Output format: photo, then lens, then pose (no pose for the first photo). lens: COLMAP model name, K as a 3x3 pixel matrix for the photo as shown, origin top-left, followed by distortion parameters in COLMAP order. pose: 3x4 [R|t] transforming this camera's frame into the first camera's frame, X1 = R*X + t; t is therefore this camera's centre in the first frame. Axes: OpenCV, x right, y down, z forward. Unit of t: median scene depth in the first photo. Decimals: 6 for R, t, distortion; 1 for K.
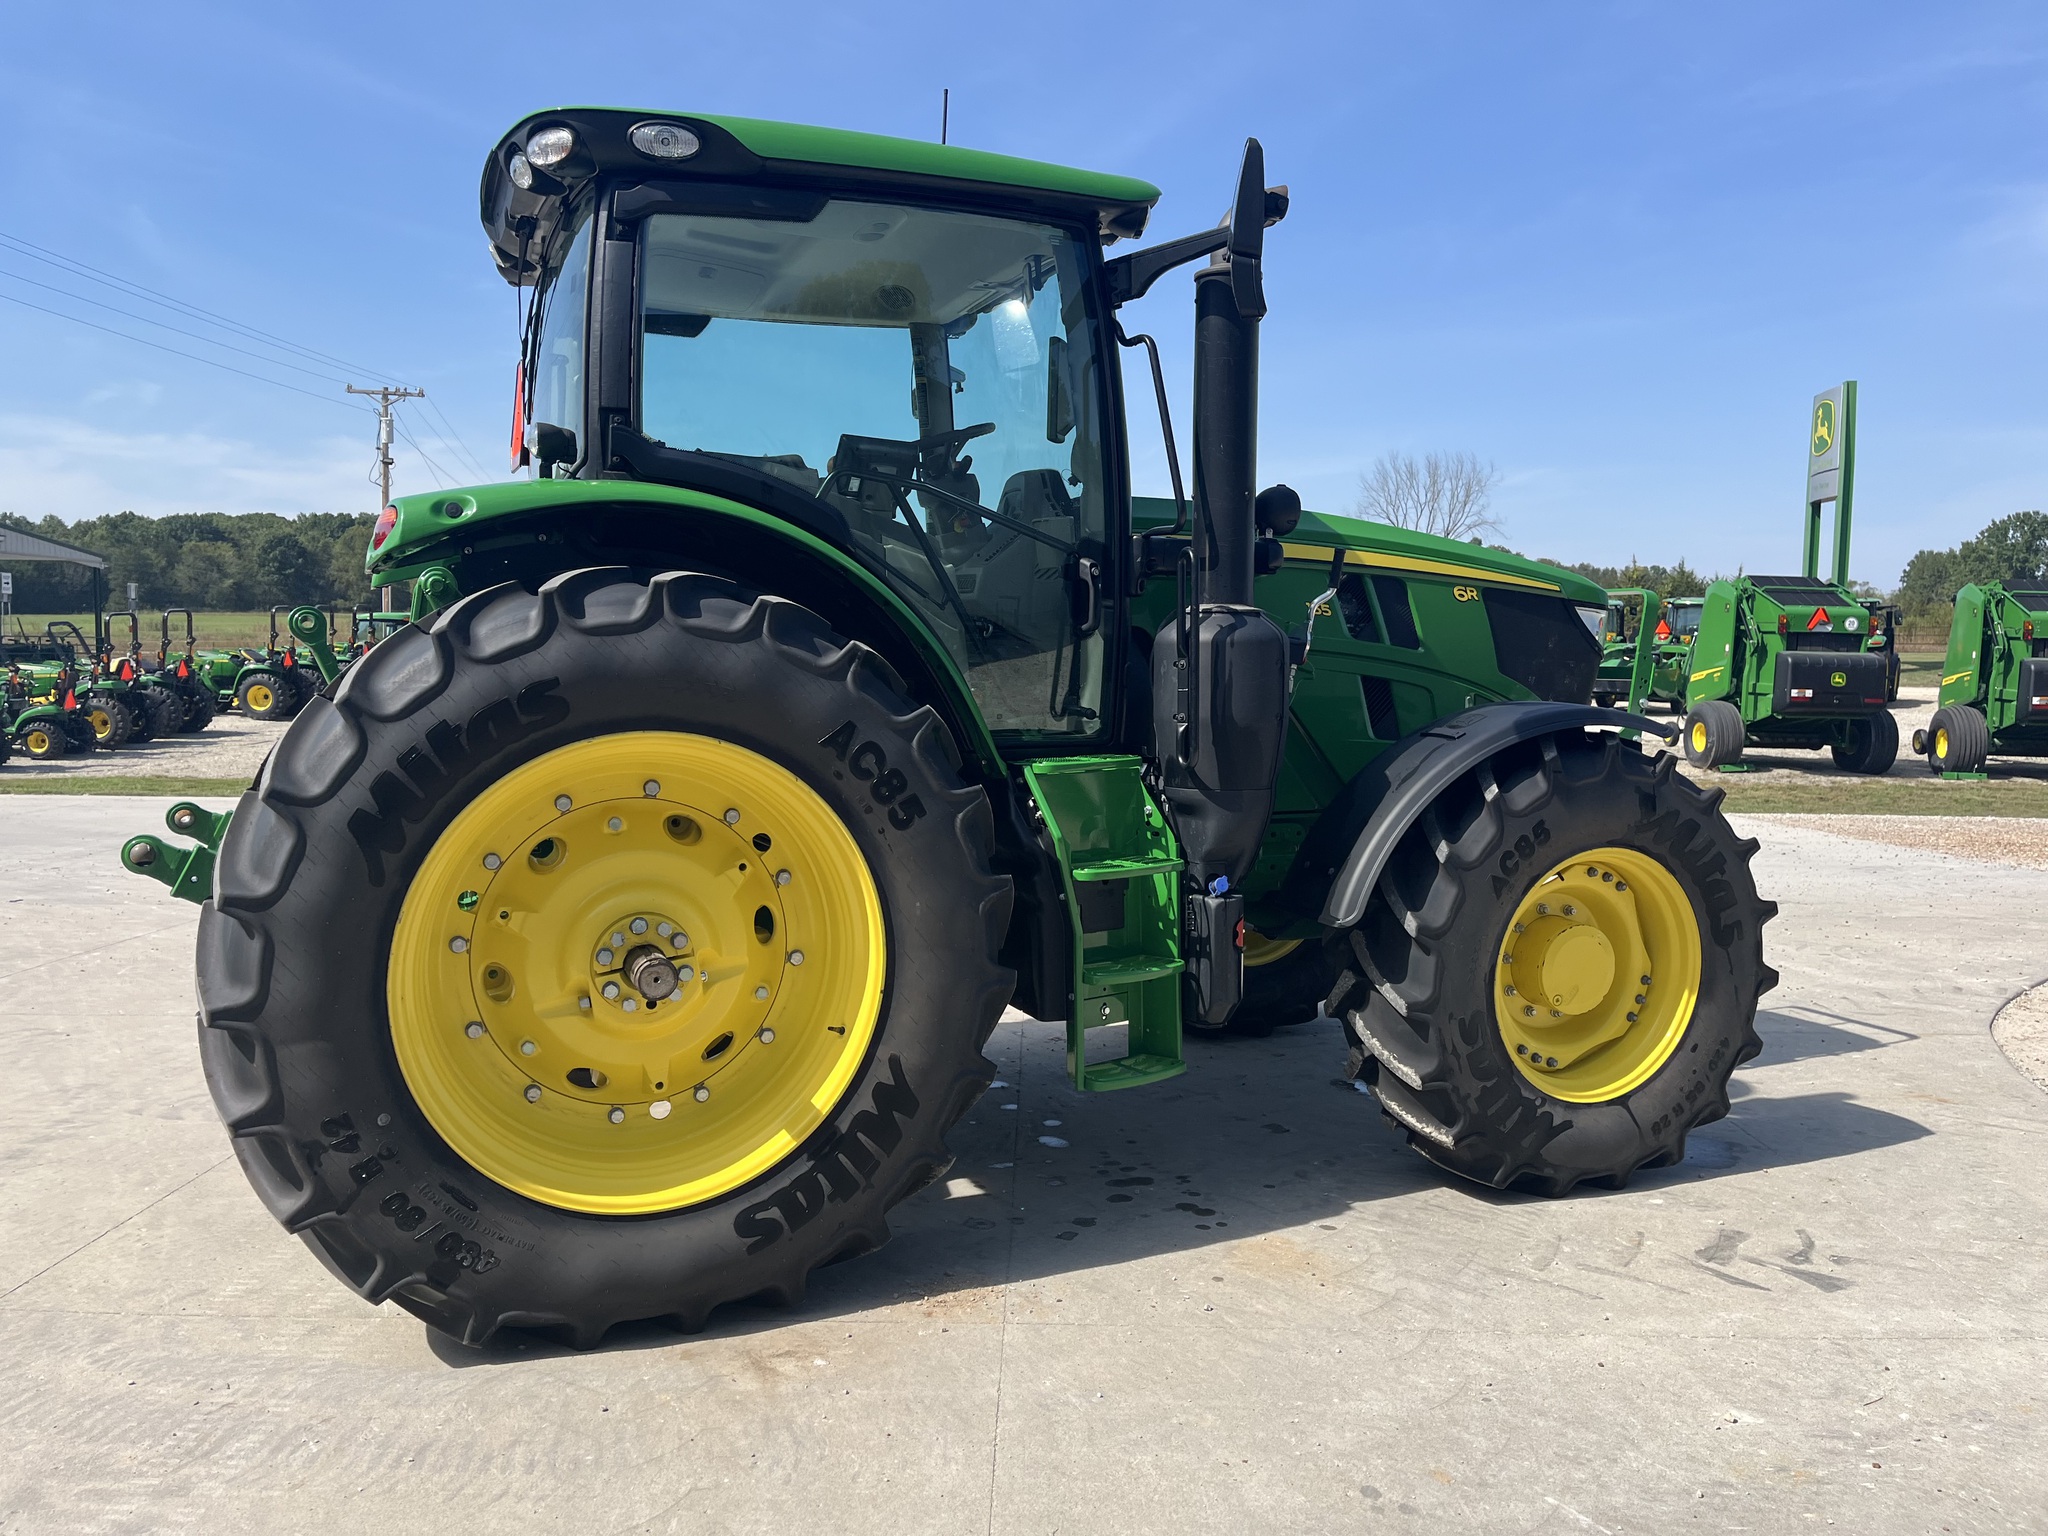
lens RADIAL K [[1554.9, 0, 1017.5], [0, 1554.9, 765.1], [0, 0, 1]] dist [0.069640, -0.088933]
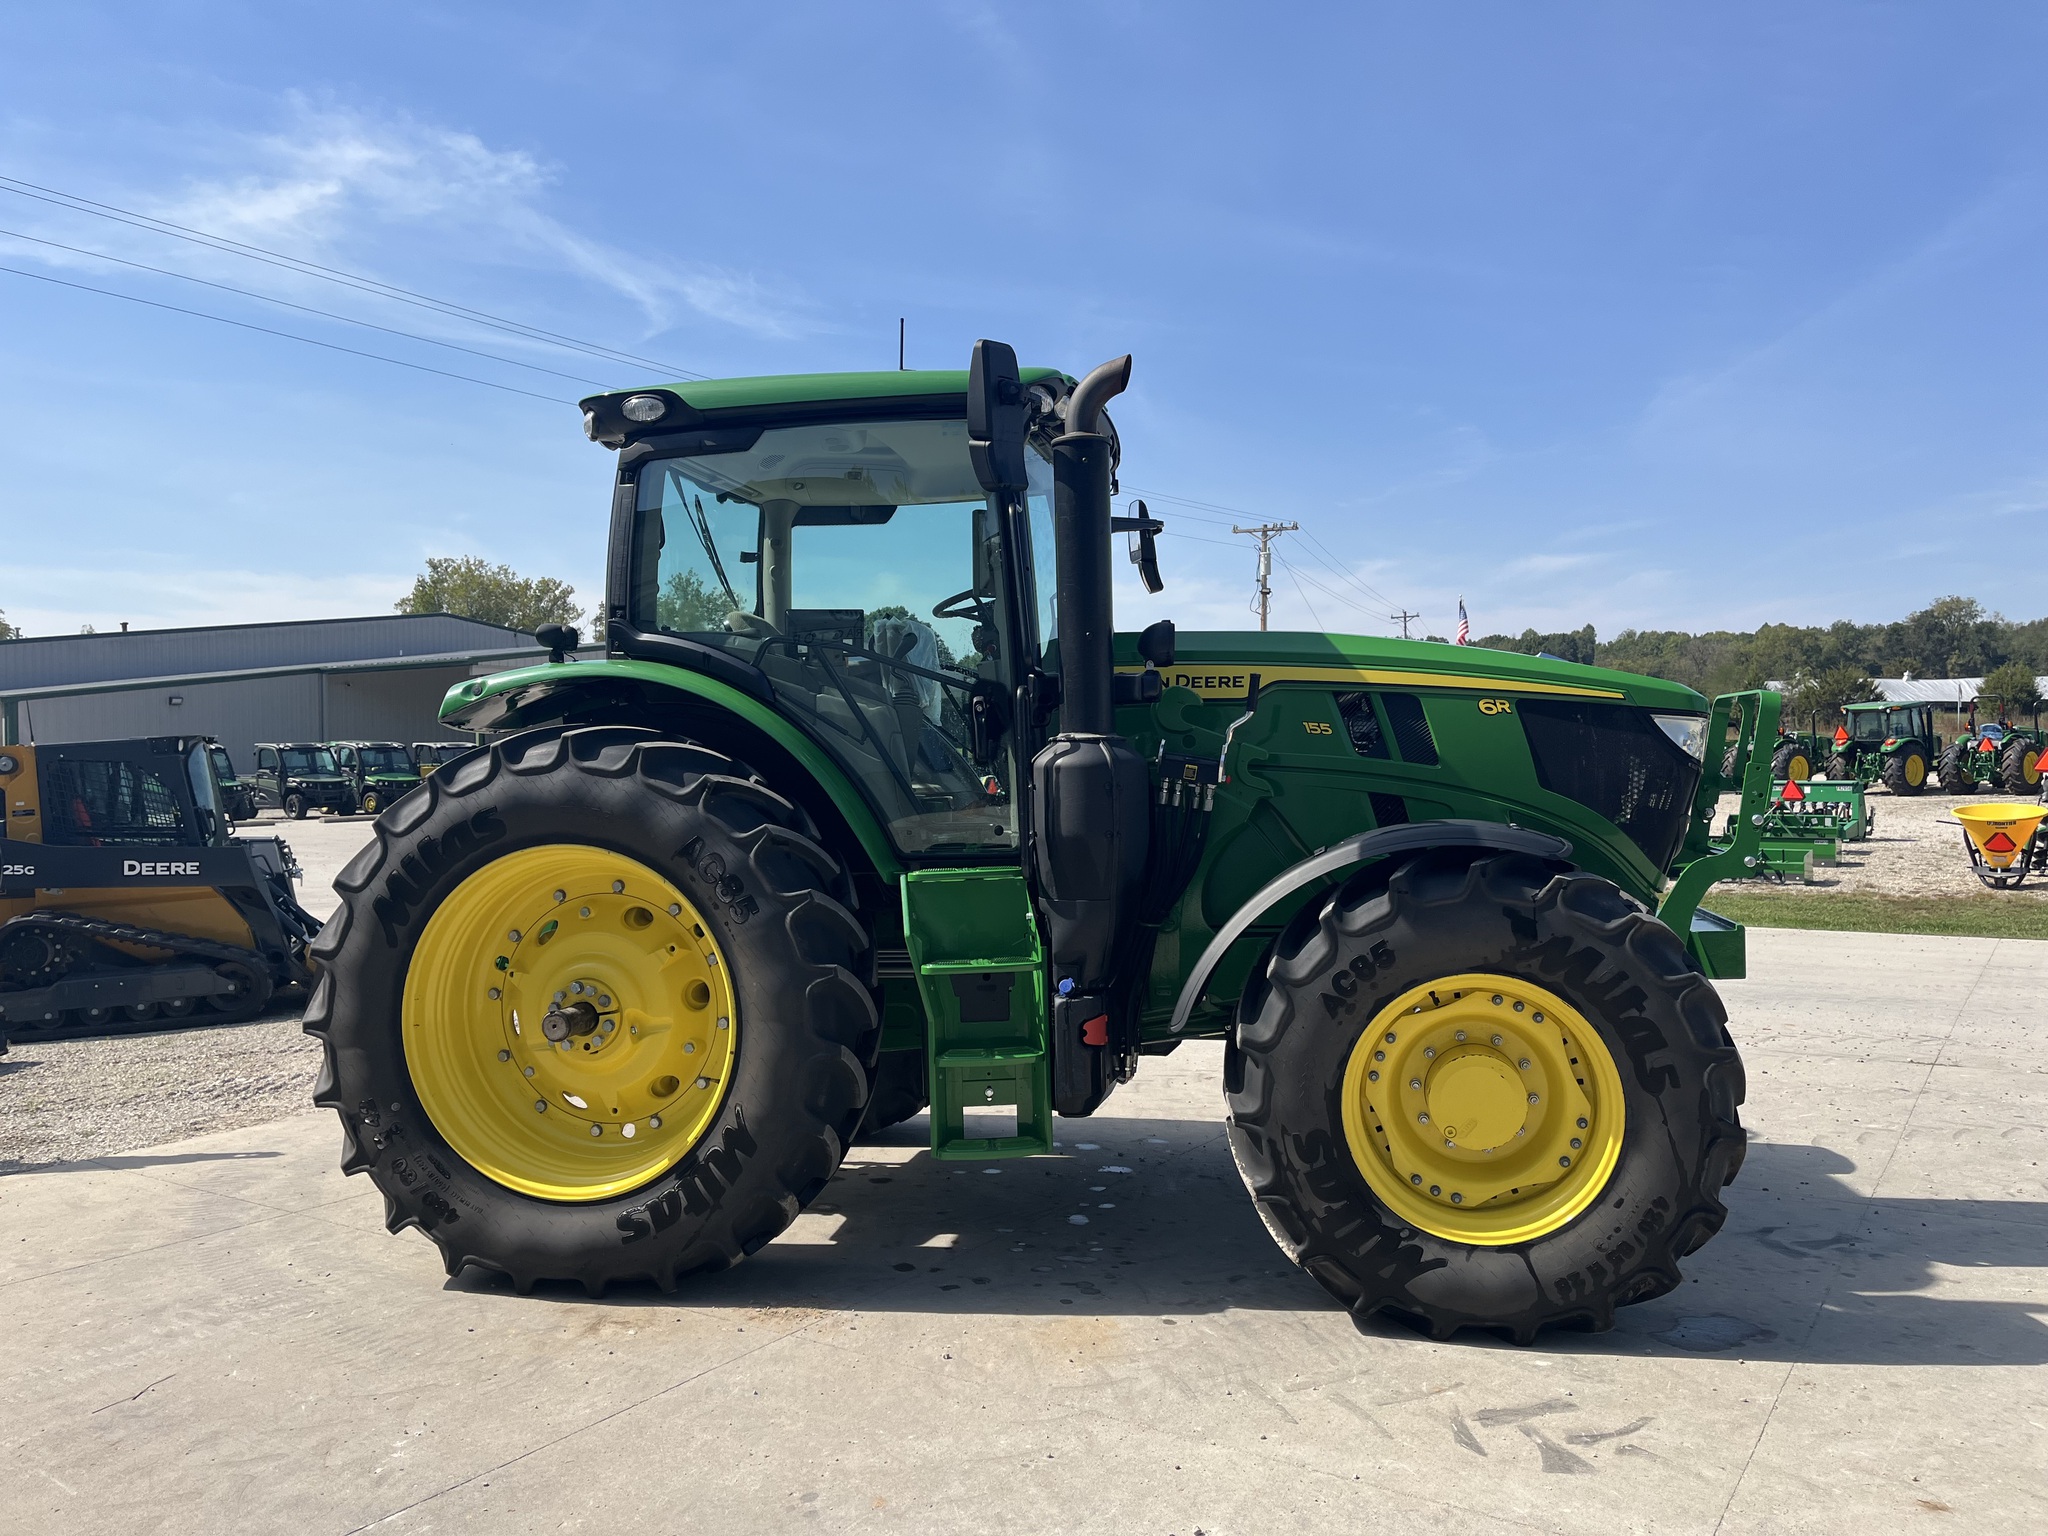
lens RADIAL K [[1551.5, 0, 1046.1], [0, 1551.5, 786.9], [0, 0, 1]] dist [0.082167, -0.117042]
pose [[0.844513, -0.010469, -0.535433, 0.704747], [-0.018211, 0.998669, -0.048249, -0.010800], [0.535226, 0.050498, 0.843198, 0.054558]]
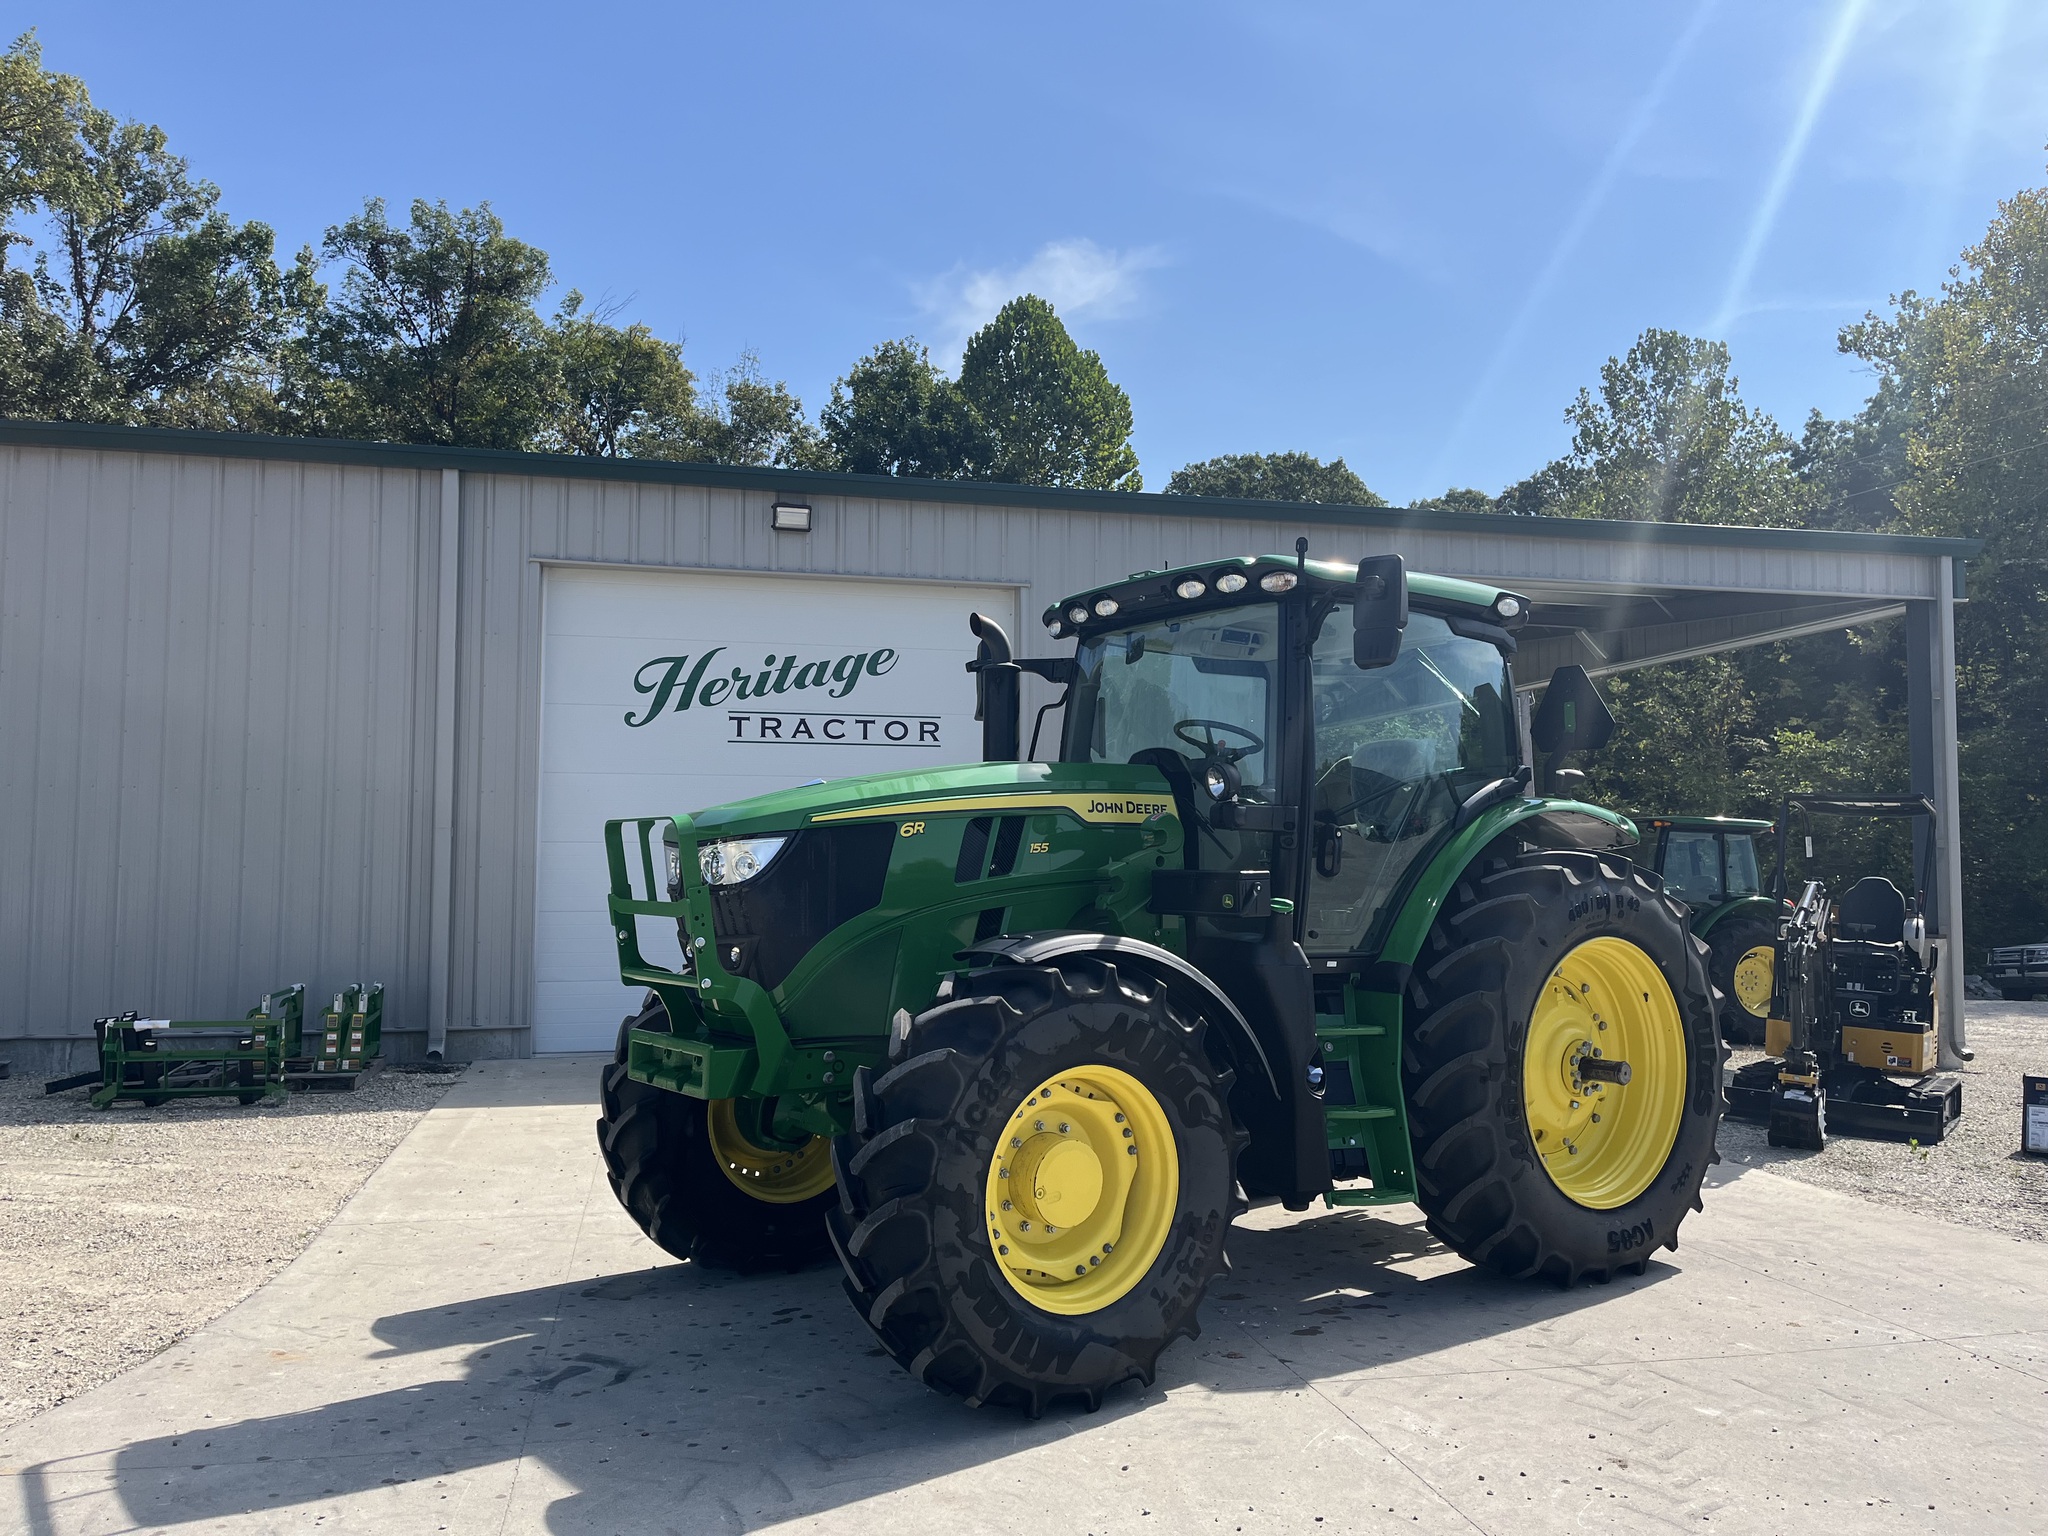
lens RADIAL K [[1539.4, 0, 1019.5], [0, 1539.4, 778.2], [0, 0, 1]] dist [0.070520, -0.096470]
pose [[-0.972629, -0.030010, -0.230416, 0.506084], [-0.033915, 0.999340, 0.013006, -0.211083], [0.229874, 0.020464, -0.973005, 2.653677]]
